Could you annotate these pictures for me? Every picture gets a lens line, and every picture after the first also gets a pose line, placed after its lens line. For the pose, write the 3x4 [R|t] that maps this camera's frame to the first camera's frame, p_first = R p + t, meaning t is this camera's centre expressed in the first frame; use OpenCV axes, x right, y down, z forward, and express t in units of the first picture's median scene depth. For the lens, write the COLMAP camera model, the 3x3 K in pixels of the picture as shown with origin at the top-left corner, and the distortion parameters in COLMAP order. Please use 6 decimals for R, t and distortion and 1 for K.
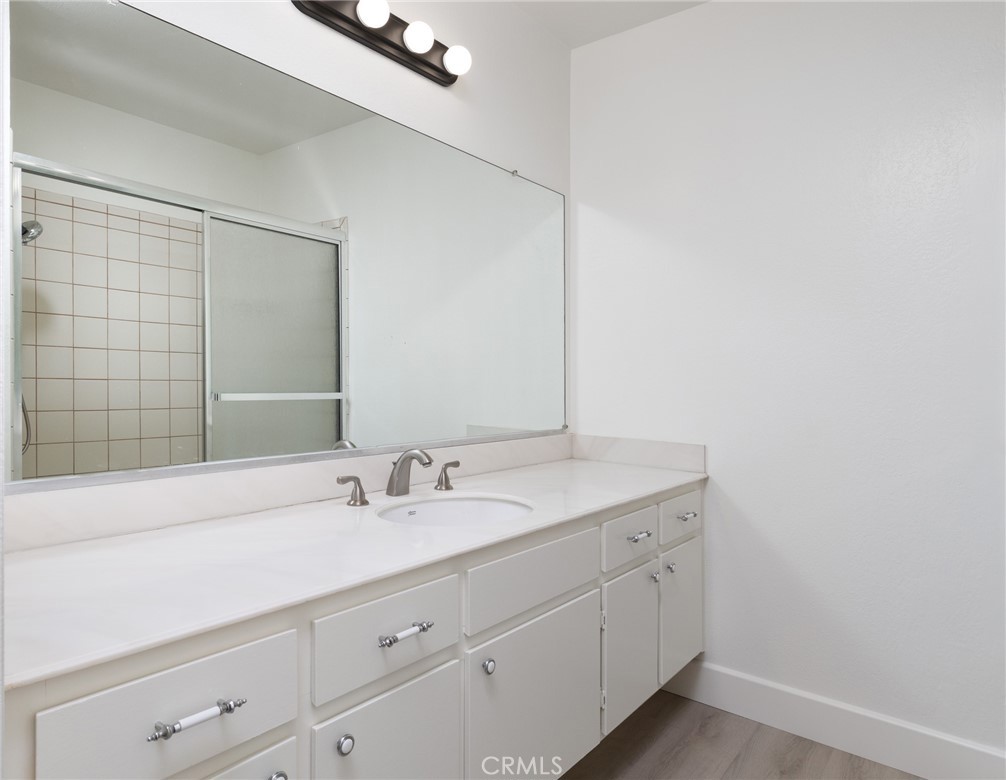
lens RADIAL K [[643.3, 0, 503.0], [0, 643.3, 388.0], [0, 0, 1]] dist [-0.001675, 0.003677]
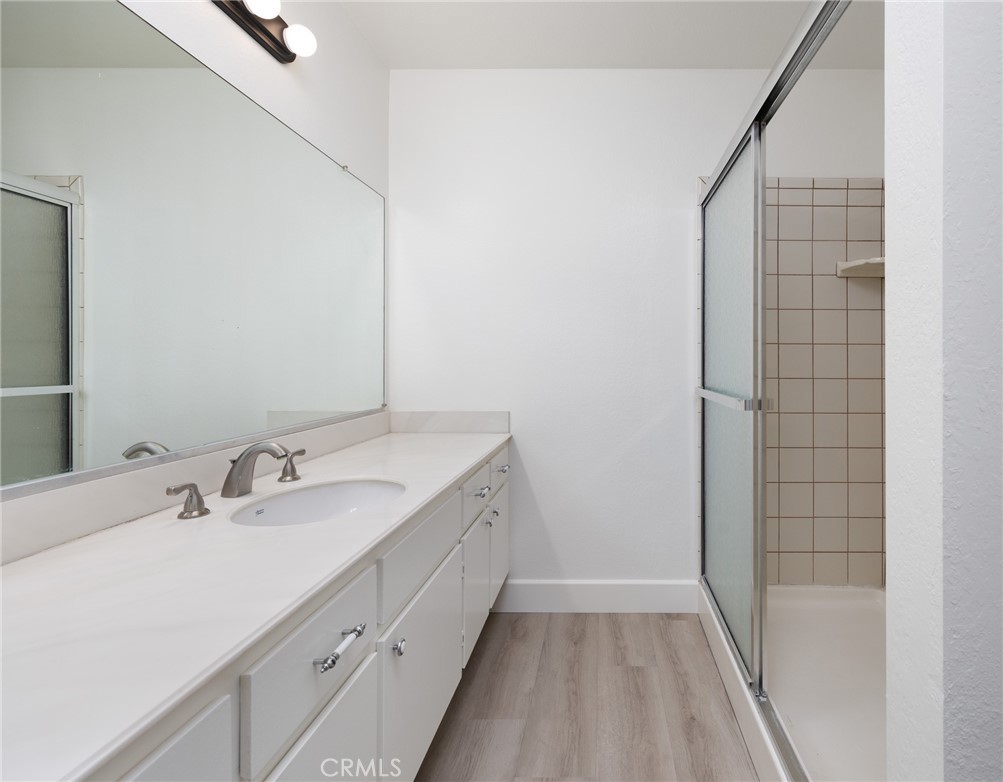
lens RADIAL K [[491.0, 0, 520.7], [0, 491.0, 360.3], [0, 0, 1]] dist [0.000214, 0.000286]
pose [[0.790100, -0.021179, 0.612612, -0.265892], [0.028275, 0.999598, -0.001908, -0.010649], [-0.612326, 0.018829, 0.790381, 0.205306]]
